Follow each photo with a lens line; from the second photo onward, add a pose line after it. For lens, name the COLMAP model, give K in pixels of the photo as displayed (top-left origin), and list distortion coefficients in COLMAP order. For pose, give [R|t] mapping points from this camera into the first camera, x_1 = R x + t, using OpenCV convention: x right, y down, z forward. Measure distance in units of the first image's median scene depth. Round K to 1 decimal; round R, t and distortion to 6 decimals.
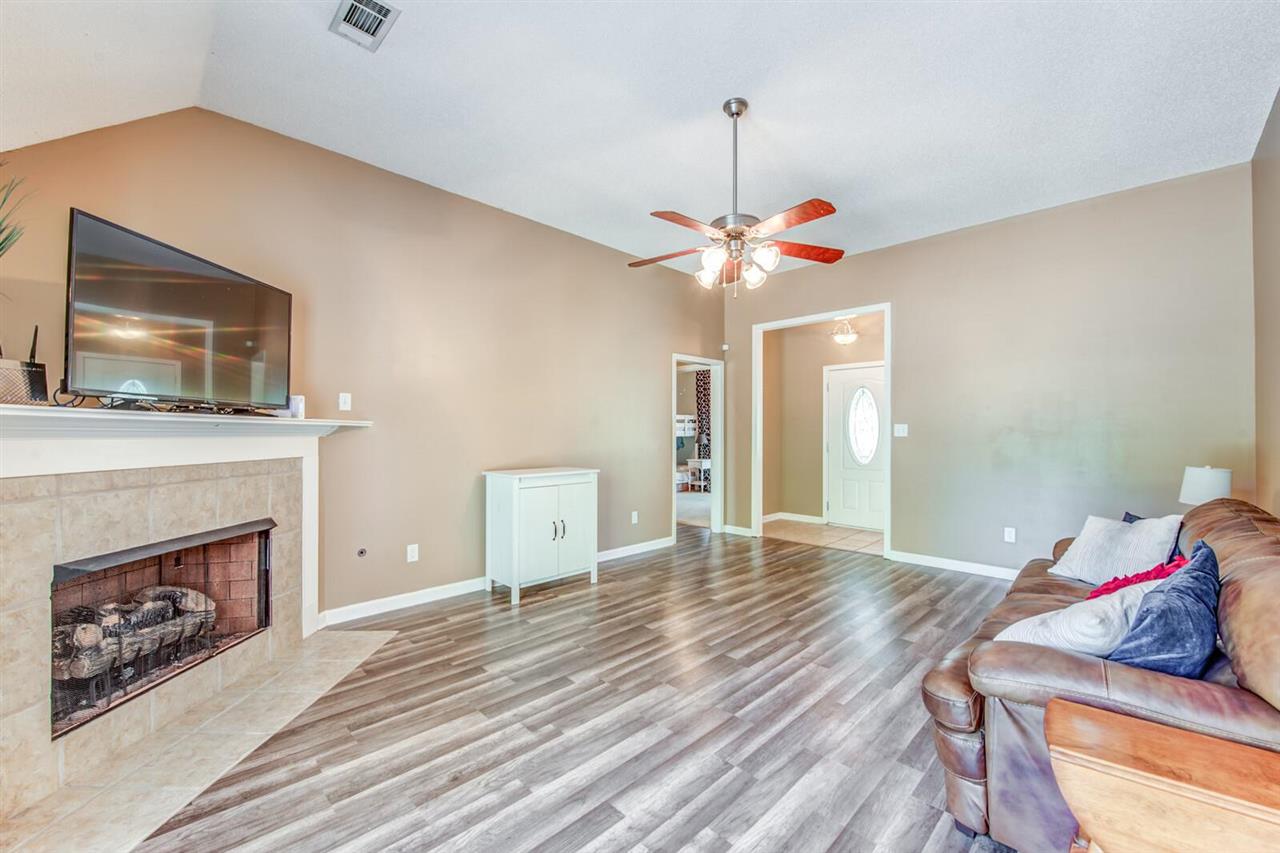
lens RADIAL K [[510.6, 0, 635.7], [0, 510.6, 427.8], [0, 0, 1]] dist [-0.001290, -0.000313]
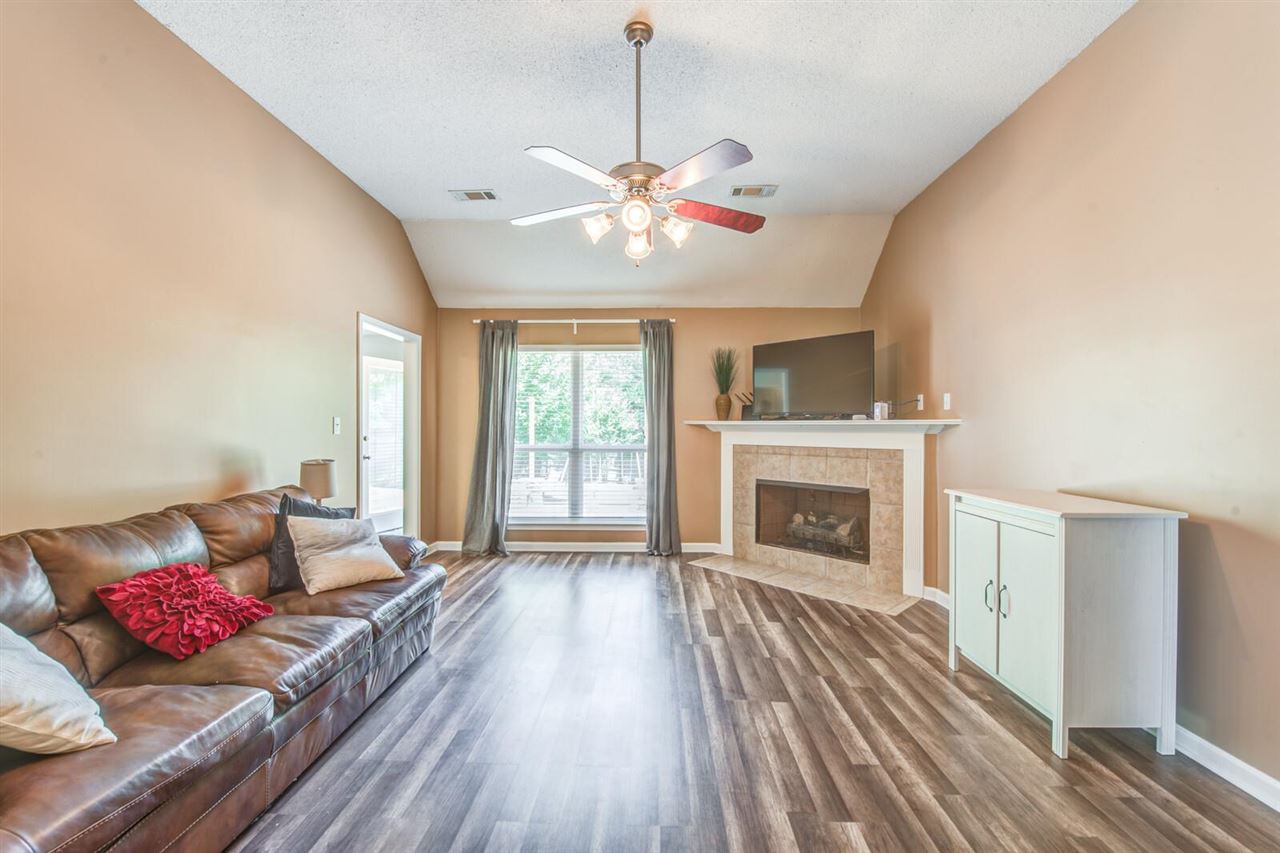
lens RADIAL K [[521.6, 0, 640.0], [0, 521.6, 426.5], [0, 0, 1]] dist [-0.014696, -0.000294]
pose [[-0.720244, -0.005944, -0.693695, 0.797288], [0.003136, 0.999925, -0.011824, 0.014067], [0.693713, -0.010691, -0.720172, 1.652449]]
